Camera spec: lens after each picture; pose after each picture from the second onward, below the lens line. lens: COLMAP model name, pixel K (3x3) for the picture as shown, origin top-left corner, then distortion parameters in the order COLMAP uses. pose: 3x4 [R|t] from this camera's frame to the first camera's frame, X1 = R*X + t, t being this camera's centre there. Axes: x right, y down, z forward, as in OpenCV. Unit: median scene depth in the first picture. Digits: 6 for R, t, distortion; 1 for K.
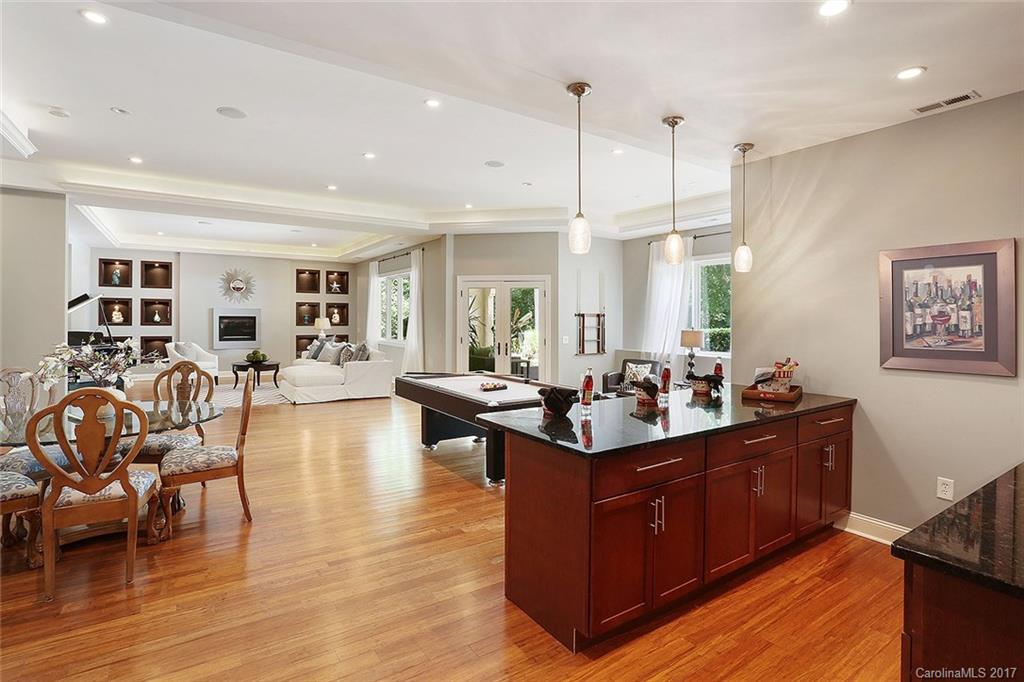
lens RADIAL K [[499.0, 0, 511.6], [0, 499.0, 322.2], [0, 0, 1]] dist [0.000103, 0.000028]
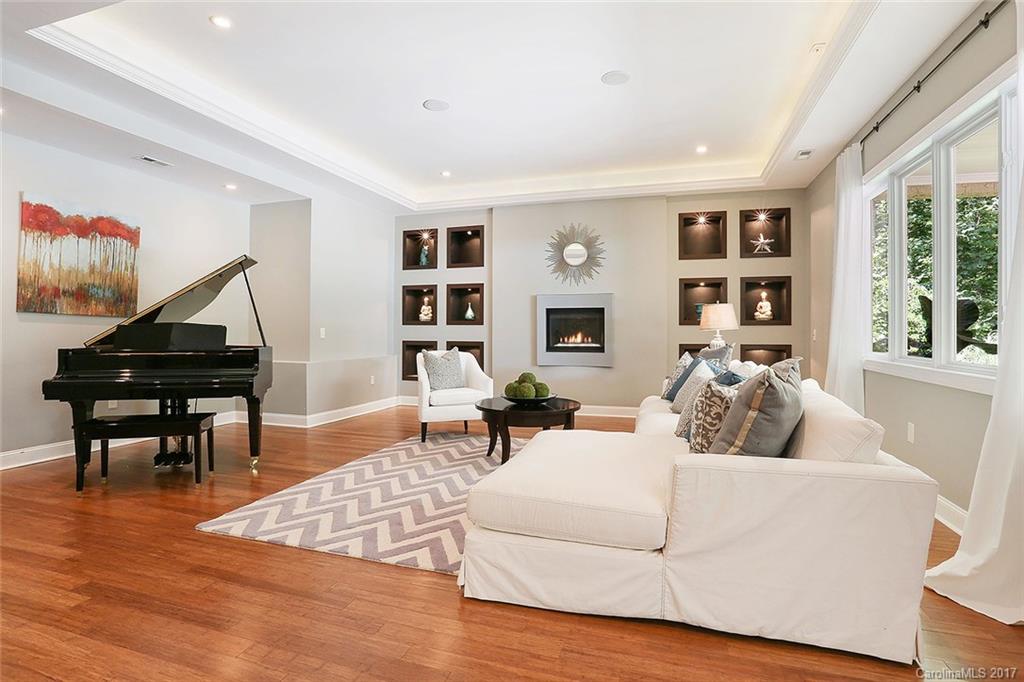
lens RADIAL K [[505.2, 0, 512.0], [0, 505.2, 341.0], [0, 0, 1]] dist [-0.044887, -0.000054]
pose [[0.626618, 0.007686, -0.779288, -0.149286], [0.002092, 0.999931, 0.011545, 0.018494], [0.779323, -0.008865, 0.626559, 0.587781]]
